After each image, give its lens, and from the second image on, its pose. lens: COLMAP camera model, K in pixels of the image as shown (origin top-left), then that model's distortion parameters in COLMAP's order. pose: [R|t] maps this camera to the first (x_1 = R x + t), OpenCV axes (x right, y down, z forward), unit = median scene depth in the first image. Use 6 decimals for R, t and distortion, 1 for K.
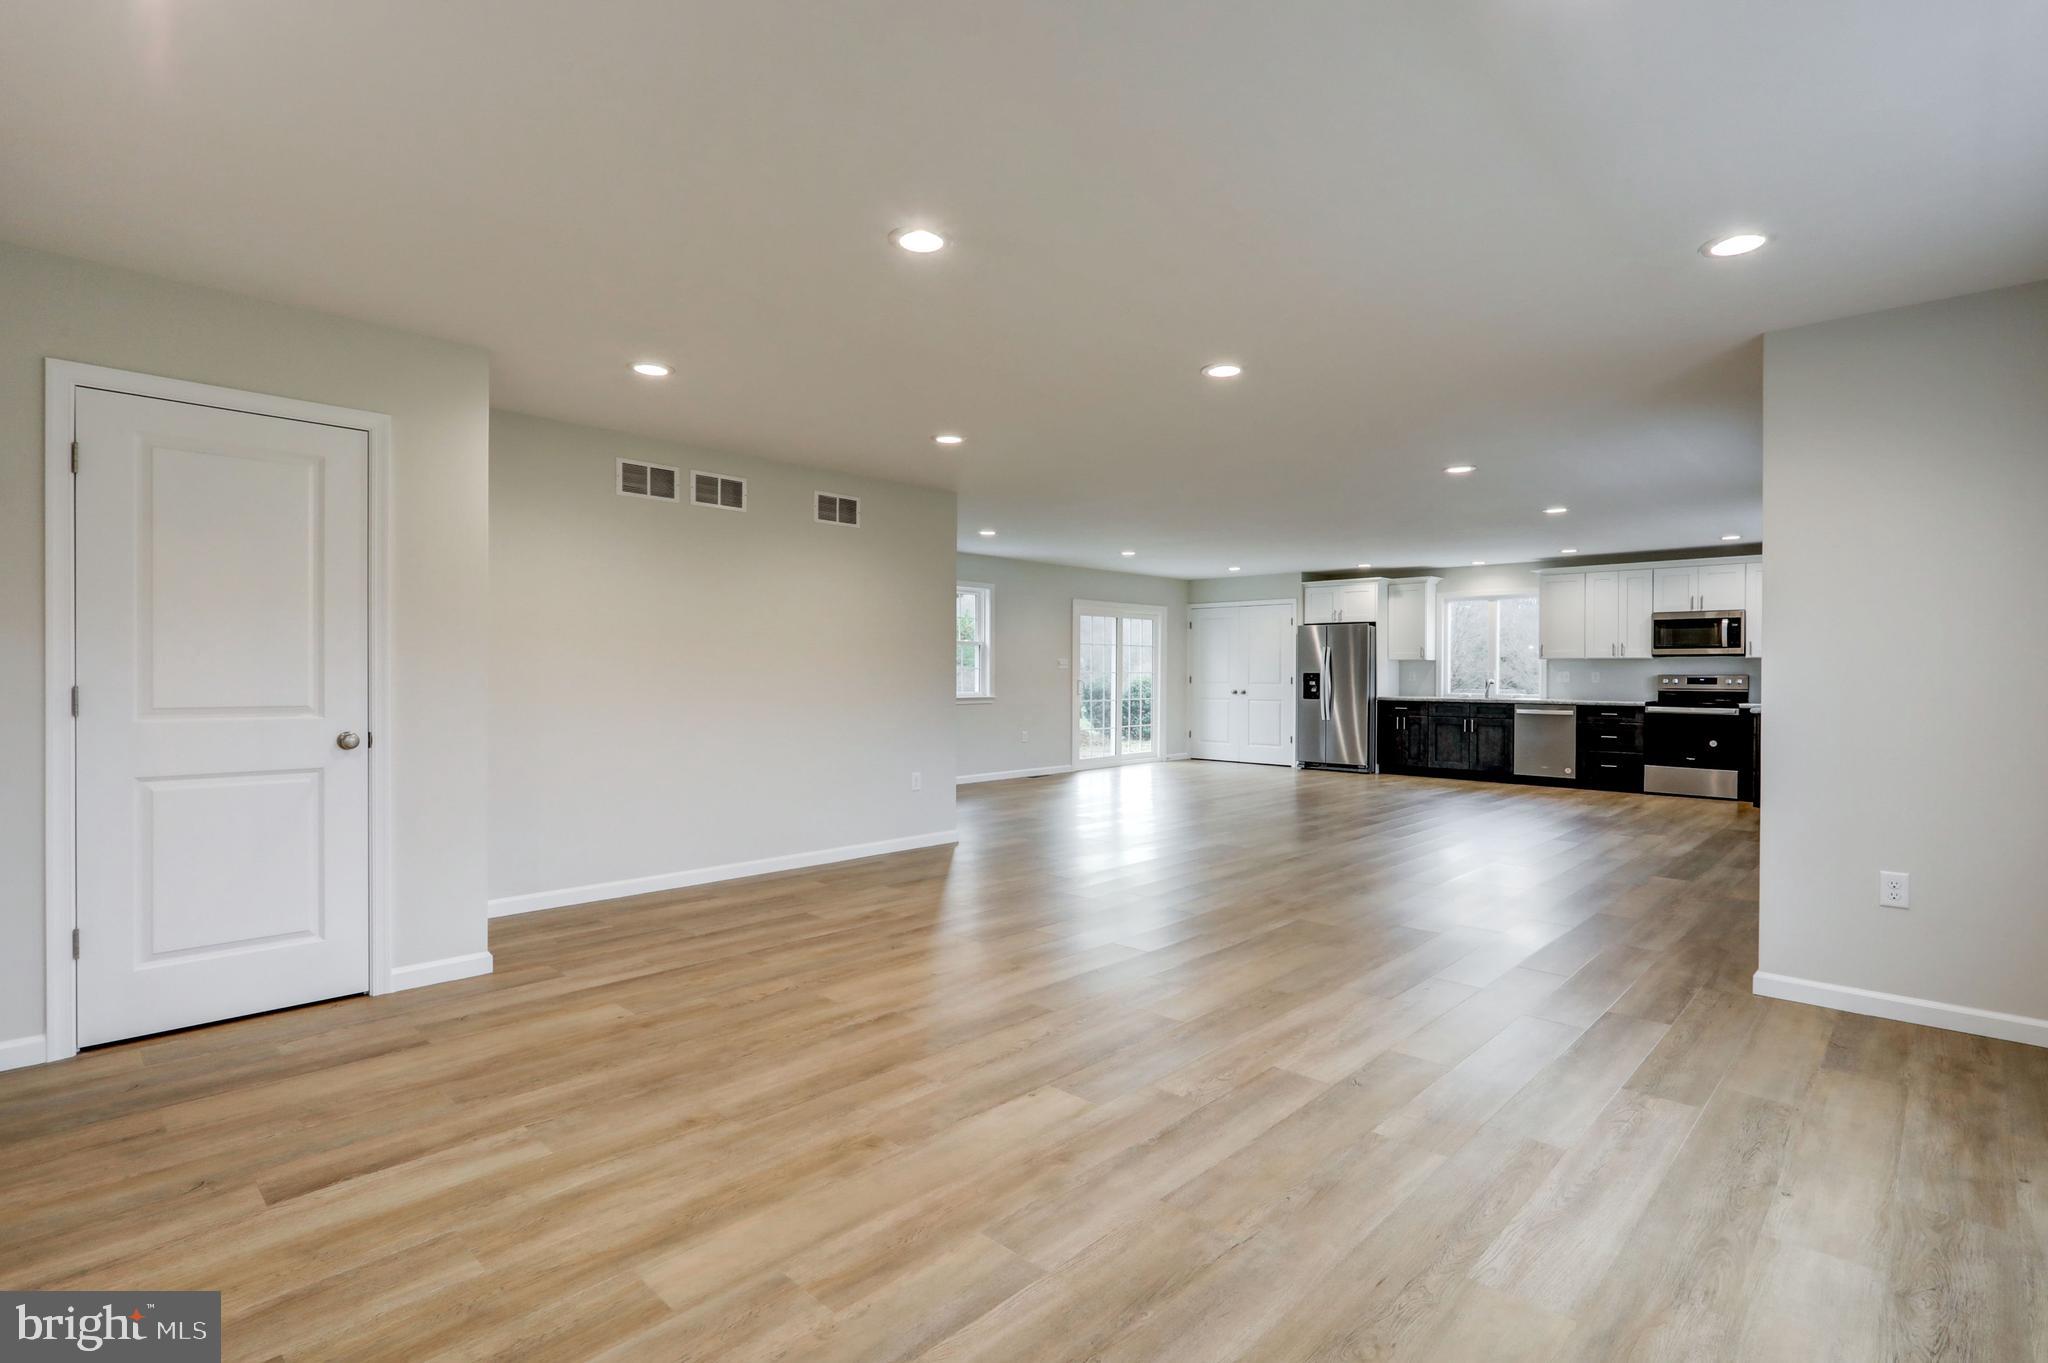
lens RADIAL K [[971.2, 0, 1025.5], [0, 971.2, 674.5], [0, 0, 1]] dist [-0.005786, 0.001869]
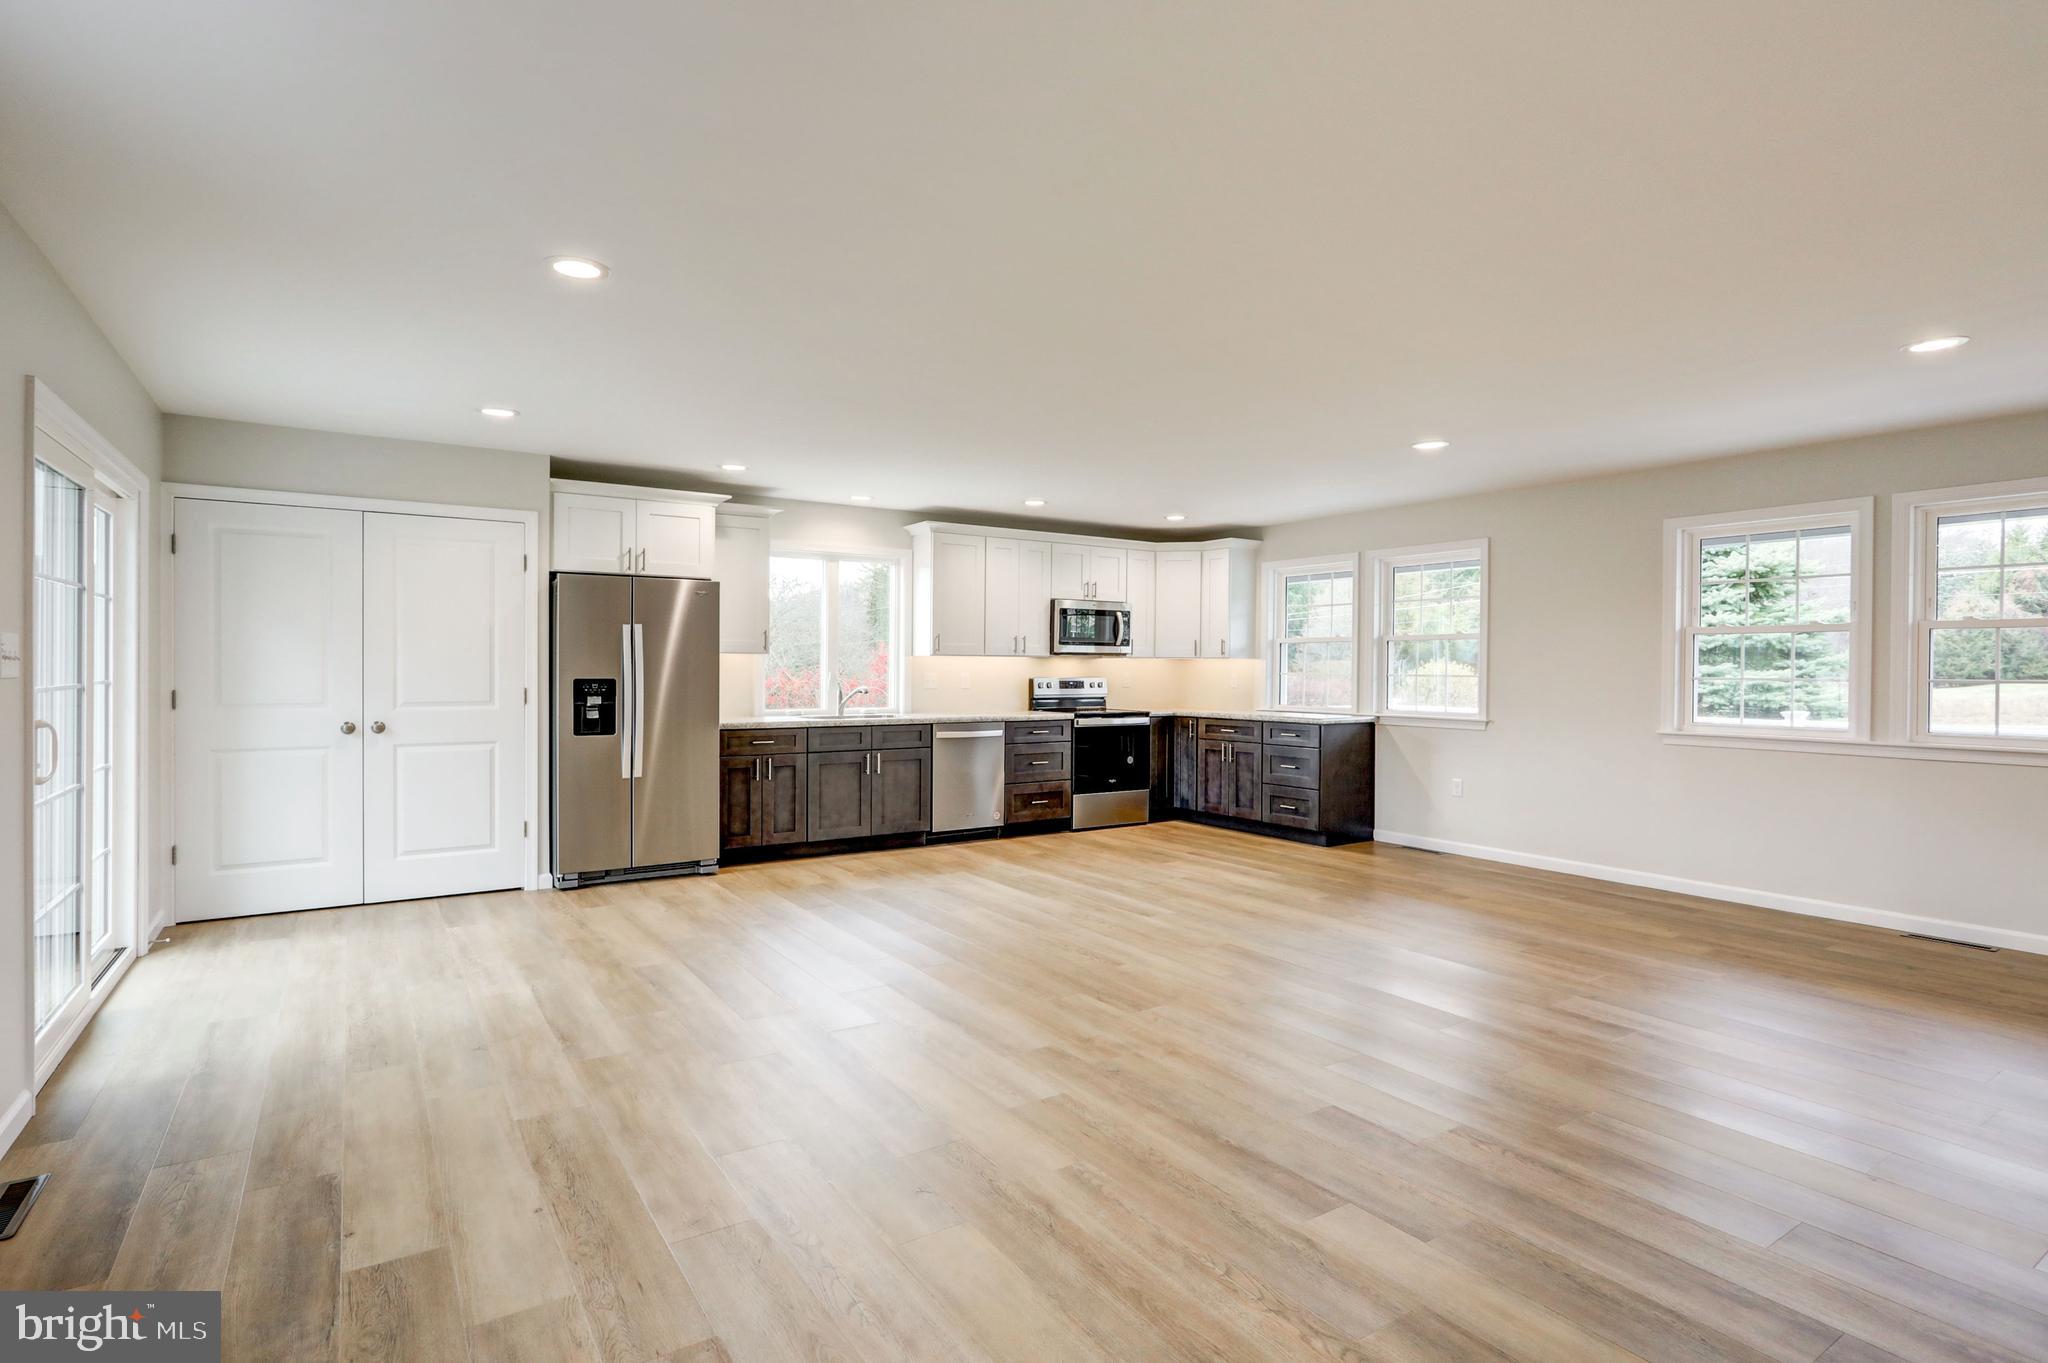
lens RADIAL K [[1022.0, 0, 1024.0], [0, 1022.0, 681.5], [0, 0, 1]] dist [-0.013621, 0.000185]
pose [[0.210514, -0.015799, 0.977463, -0.175346], [-0.002350, 0.999858, 0.016667, -0.011354], [-0.977588, -0.005805, 0.210447, 0.901289]]
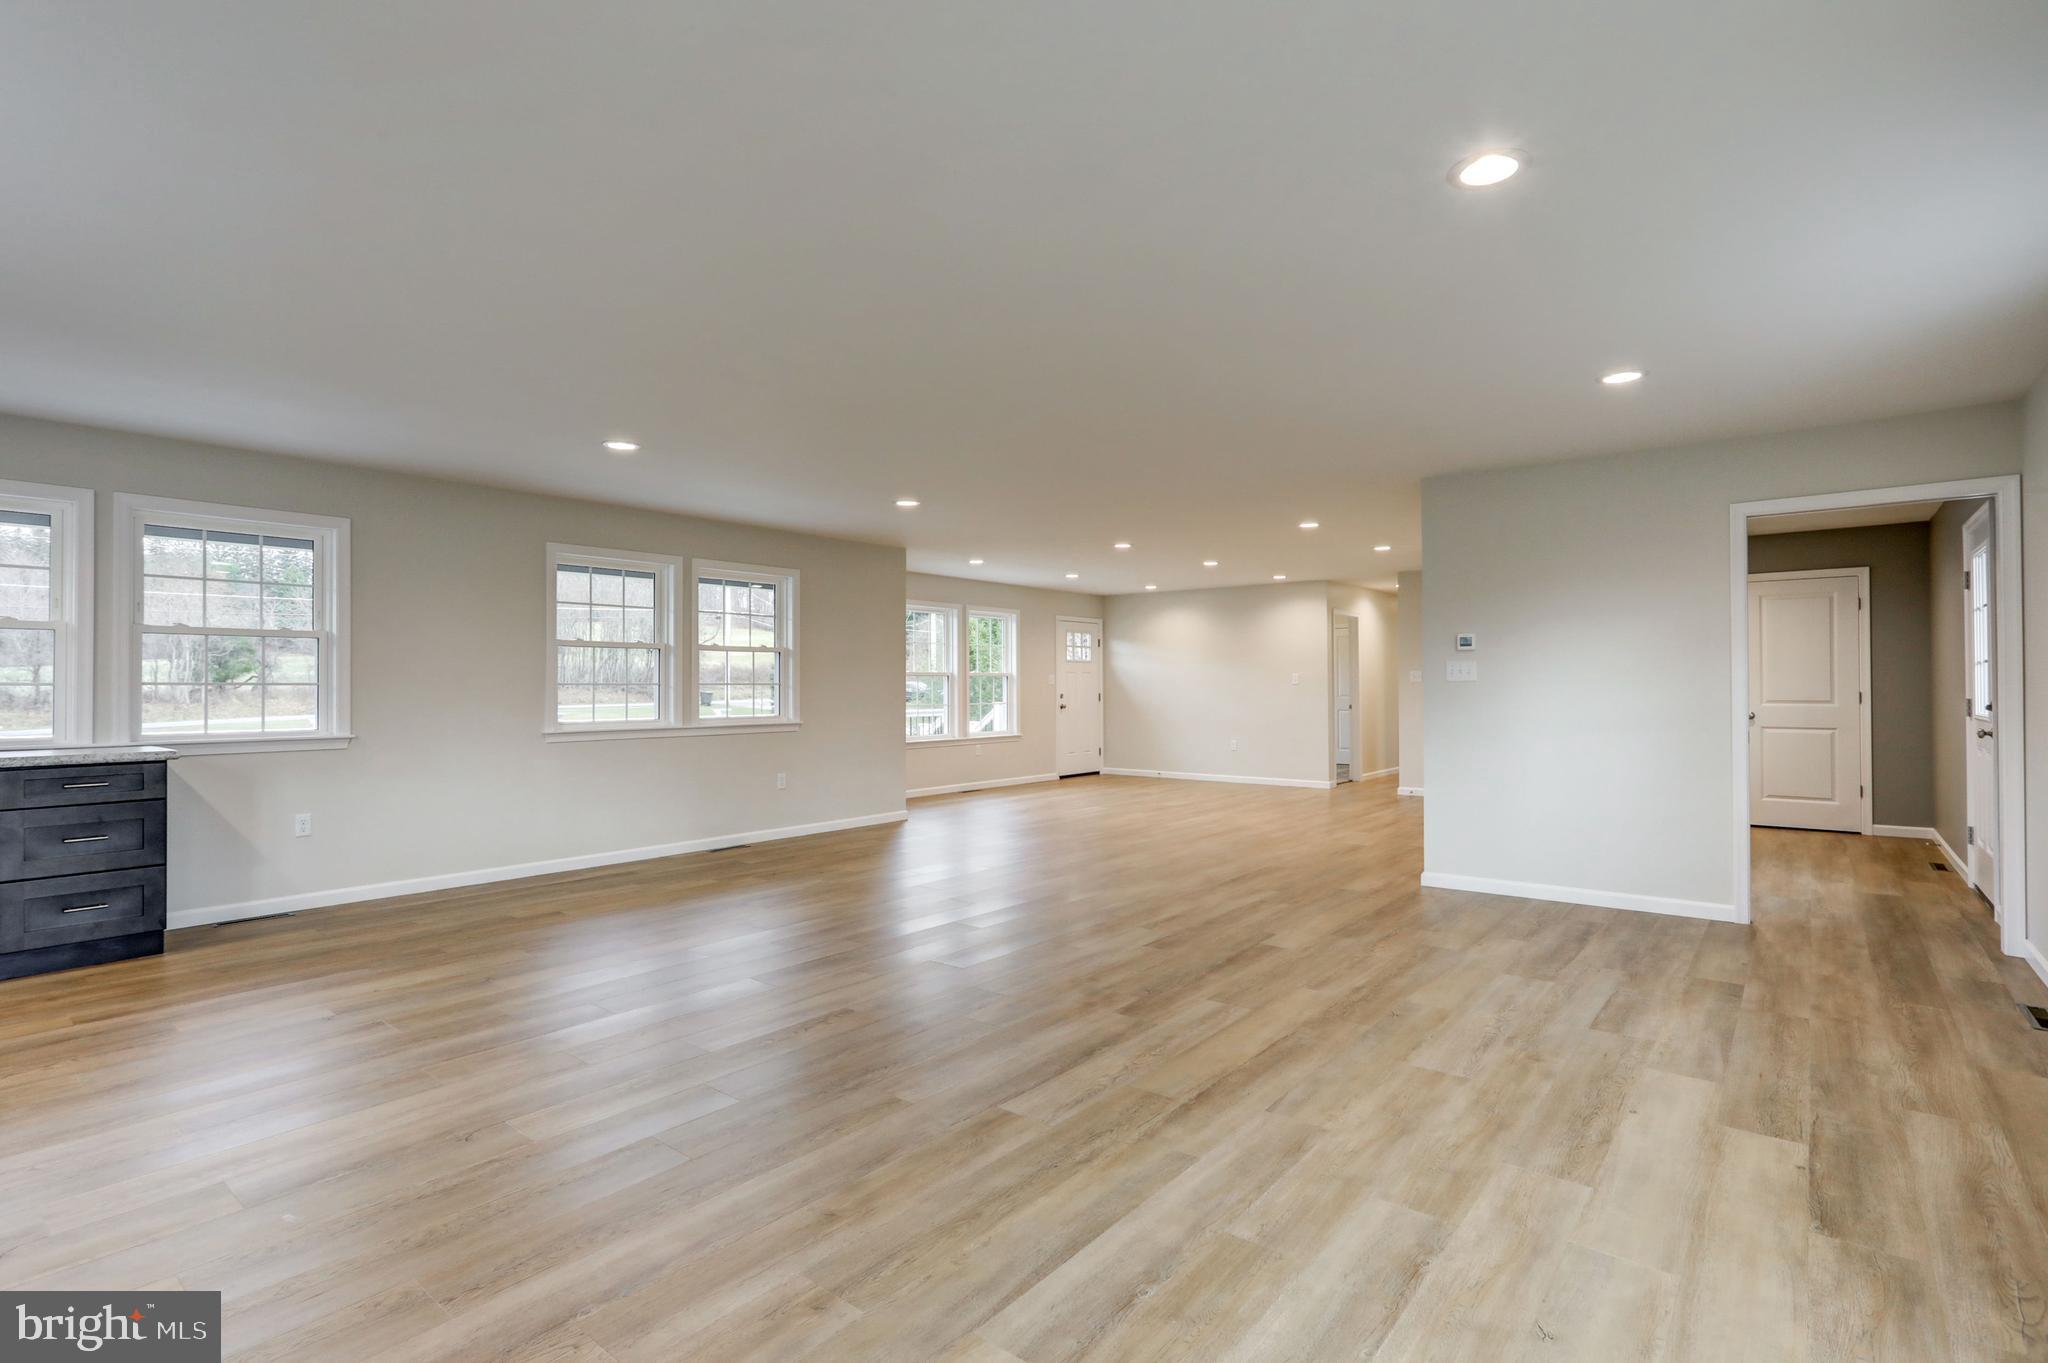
lens RADIAL K [[971.2, 0, 1025.5], [0, 971.2, 674.5], [0, 0, 1]] dist [-0.005786, 0.001869]
pose [[-0.995634, -0.002160, -0.093313, 0.260731], [-0.001256, 0.999952, -0.009746, -0.003872], [0.093330, -0.009586, -0.995589, 1.353754]]
